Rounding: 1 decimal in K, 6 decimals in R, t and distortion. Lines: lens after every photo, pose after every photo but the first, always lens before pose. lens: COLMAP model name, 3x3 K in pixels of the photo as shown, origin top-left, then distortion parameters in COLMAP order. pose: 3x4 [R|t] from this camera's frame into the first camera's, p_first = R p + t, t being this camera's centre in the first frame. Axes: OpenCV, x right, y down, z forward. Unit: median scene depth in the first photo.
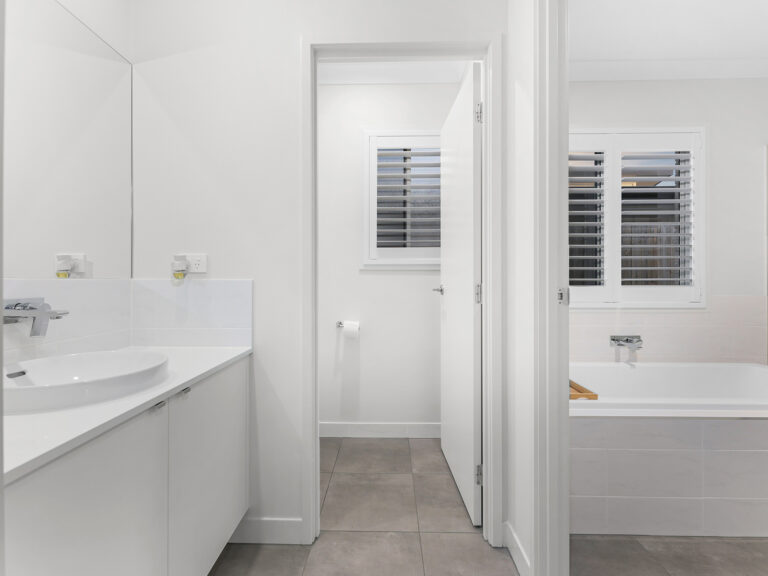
lens RADIAL K [[349.0, 0, 381.9], [0, 349.0, 282.7], [0, 0, 1]] dist [0.010299, -0.000515]
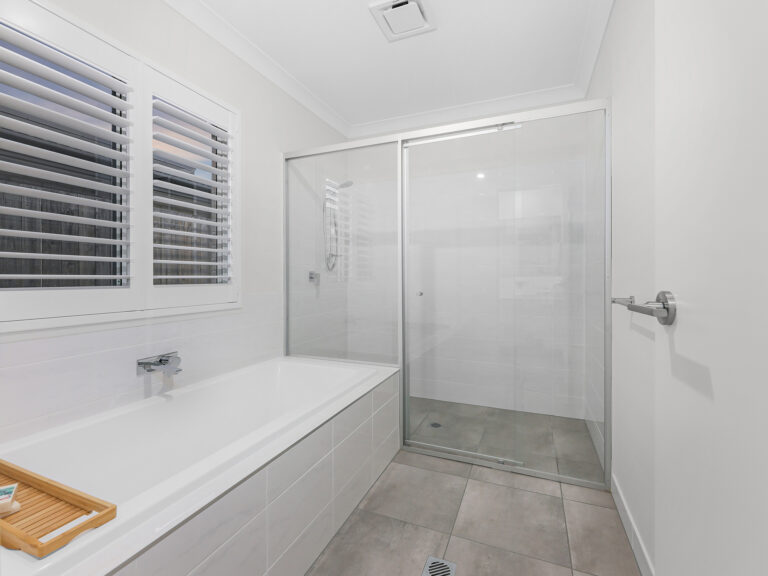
lens RADIAL K [[349.0, 0, 381.9], [0, 349.0, 282.7], [0, 0, 1]] dist [0.010299, -0.000515]
pose [[0.362561, -0.005489, 0.931944, 0.194324], [-0.005868, 0.999949, 0.008173, -0.005913], [-0.931942, -0.008431, 0.362510, 0.317853]]
